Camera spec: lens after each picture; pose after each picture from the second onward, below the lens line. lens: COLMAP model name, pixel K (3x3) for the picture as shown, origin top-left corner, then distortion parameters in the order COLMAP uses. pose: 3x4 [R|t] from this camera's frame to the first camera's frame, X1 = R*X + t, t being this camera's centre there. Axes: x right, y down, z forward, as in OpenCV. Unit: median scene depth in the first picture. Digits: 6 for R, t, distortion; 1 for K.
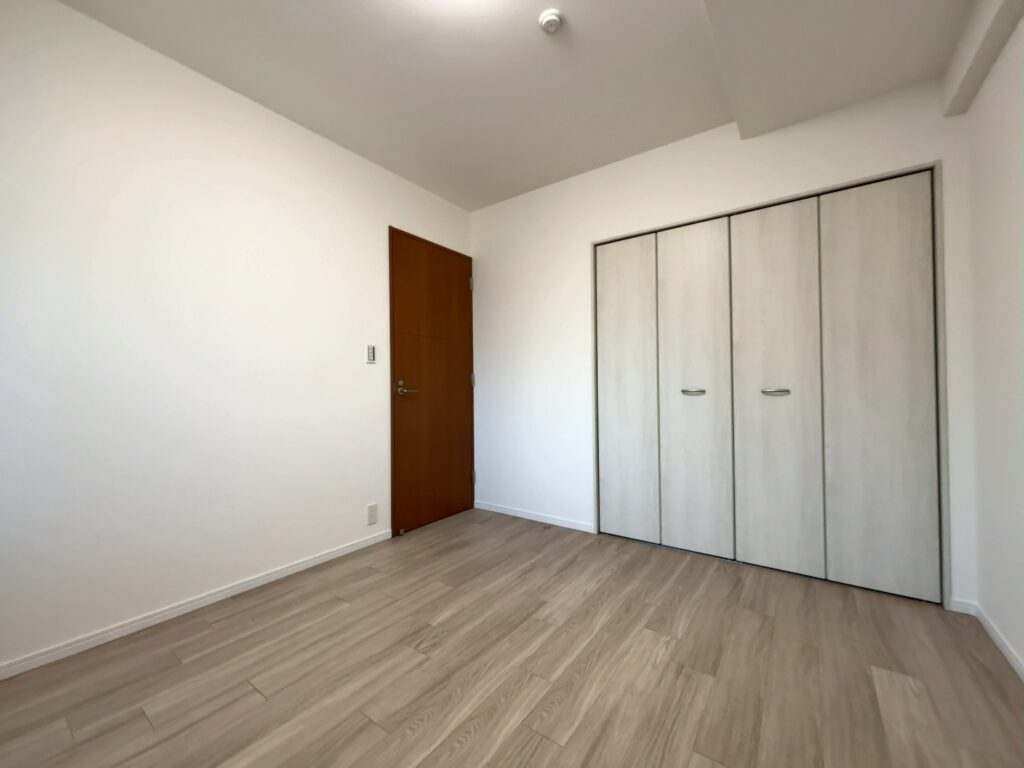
lens RADIAL K [[410.2, 0, 509.9], [0, 410.2, 385.1], [0, 0, 1]] dist [-0.003127, -0.000644]
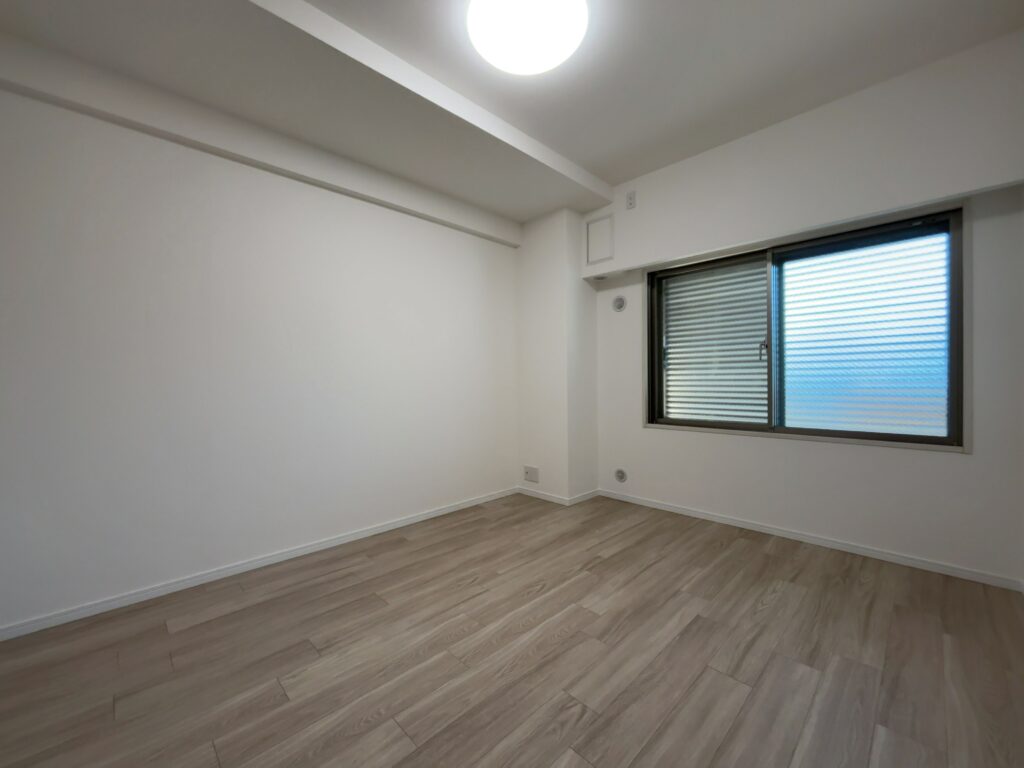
lens RADIAL K [[410.2, 0, 509.9], [0, 410.2, 385.1], [0, 0, 1]] dist [-0.003127, -0.000644]
pose [[-0.985639, 0.014504, 0.168244, -0.246383], [0.015622, 0.999864, 0.005325, 0.008427], [-0.168144, 0.007877, -0.985731, 1.941105]]
